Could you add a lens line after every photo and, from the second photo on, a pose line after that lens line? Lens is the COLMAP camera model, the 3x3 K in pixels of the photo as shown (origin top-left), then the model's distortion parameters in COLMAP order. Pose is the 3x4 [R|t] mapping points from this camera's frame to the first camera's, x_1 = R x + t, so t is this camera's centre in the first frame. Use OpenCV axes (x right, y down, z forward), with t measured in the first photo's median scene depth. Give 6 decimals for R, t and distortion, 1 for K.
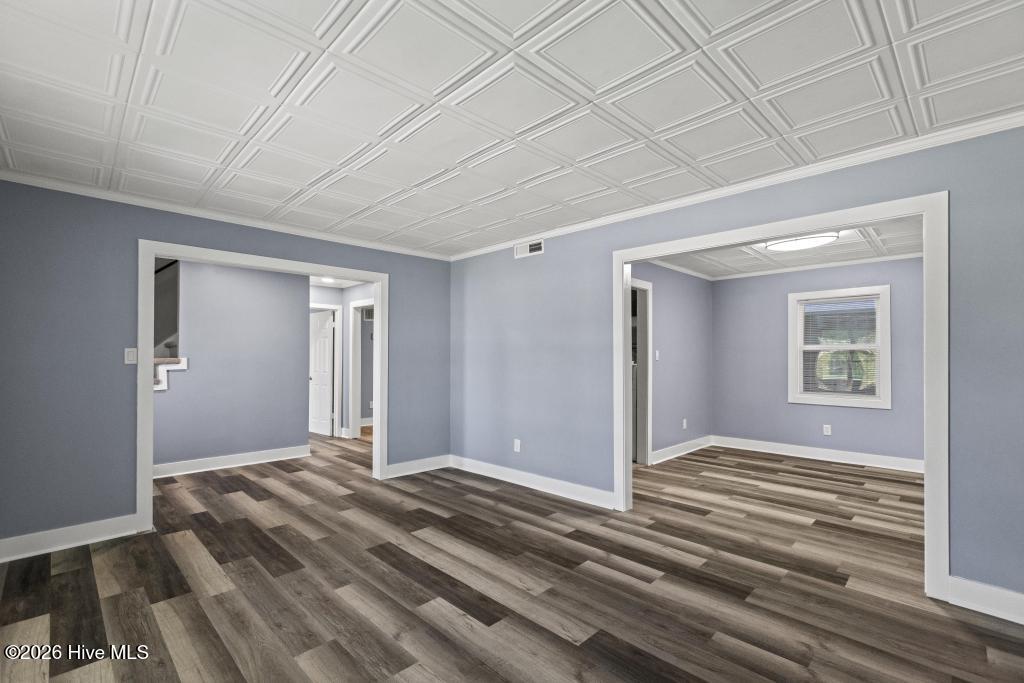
lens RADIAL K [[457.7, 0, 513.6], [0, 457.7, 349.2], [0, 0, 1]] dist [0.004368, -0.001361]
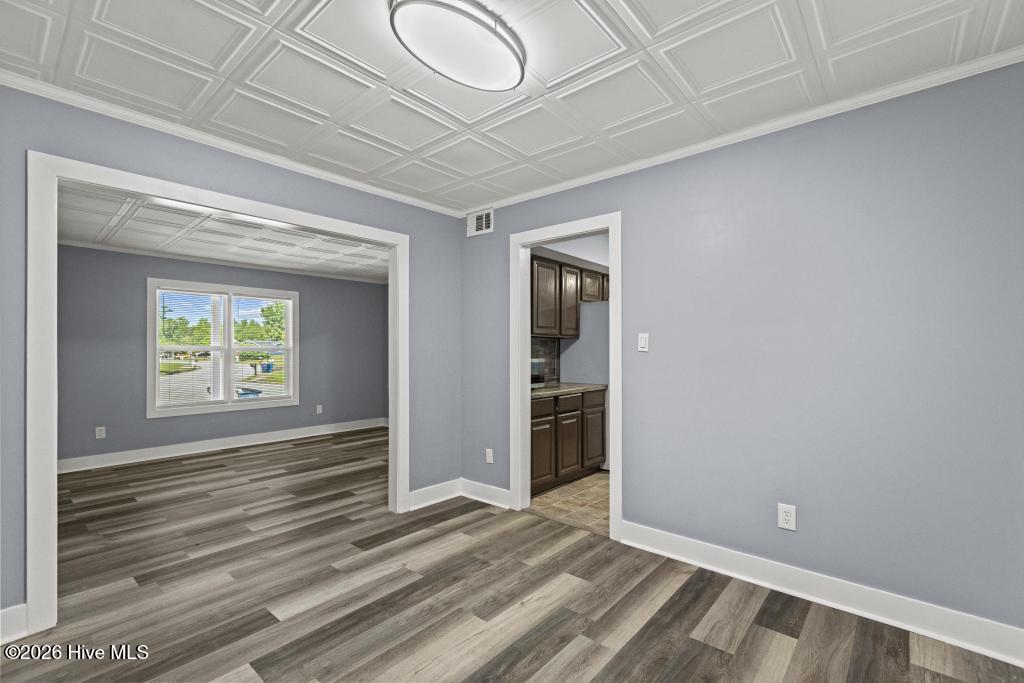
lens RADIAL K [[457.7, 0, 516.1], [0, 457.7, 346.1], [0, 0, 1]] dist [0.004368, -0.001361]
pose [[0.064239, -0.009988, -0.997885, 1.755439], [0.021213, 0.999738, -0.008641, 0.041452], [0.997709, -0.020613, 0.064434, 1.757598]]
